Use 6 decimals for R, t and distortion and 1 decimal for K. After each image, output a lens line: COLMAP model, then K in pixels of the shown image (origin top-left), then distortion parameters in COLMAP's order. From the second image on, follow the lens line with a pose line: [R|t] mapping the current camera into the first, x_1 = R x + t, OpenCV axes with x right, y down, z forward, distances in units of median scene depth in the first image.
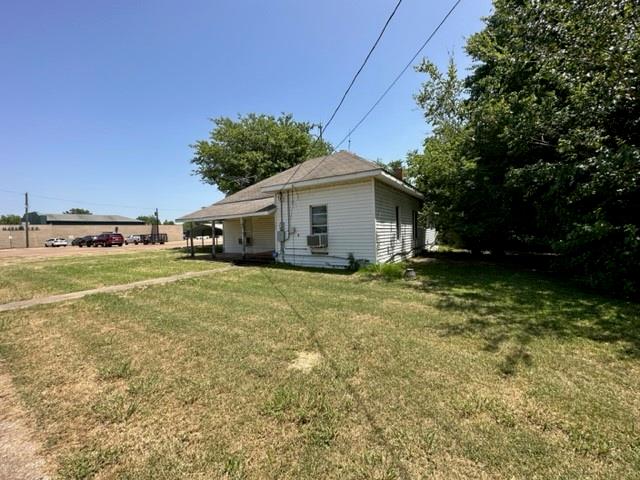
lens RADIAL K [[256.0, 0, 322.0], [0, 256.0, 239.2], [0, 0, 1]] dist [0.004242, -0.000035]
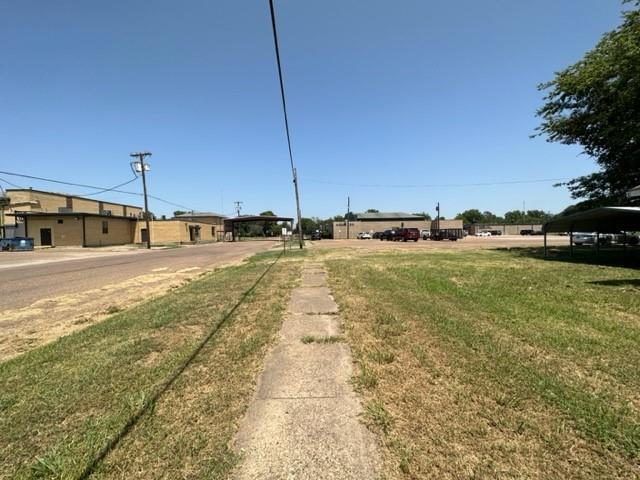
lens RADIAL K [[256.0, 0, 319.3], [0, 256.0, 239.0], [0, 0, 1]] dist [0.004242, -0.000035]
pose [[0.587081, 0.038796, -0.808598, -0.344936], [-0.028638, 0.999221, 0.027150, 0.004463], [0.809022, 0.007217, 0.587734, 0.226734]]
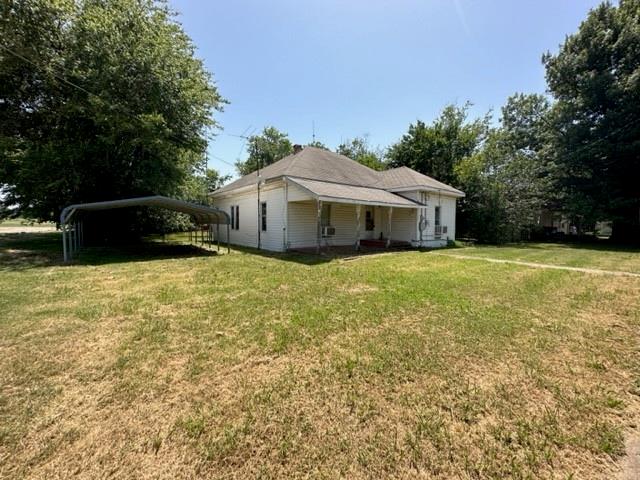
lens RADIAL K [[256.0, 0, 318.9], [0, 256.0, 239.2], [0, 0, 1]] dist [0.004242, -0.000035]
pose [[0.313571, -0.031404, 0.949045, -0.756704], [0.009487, 0.999507, 0.029939, 0.004745], [-0.949517, -0.000384, 0.313715, 0.532800]]
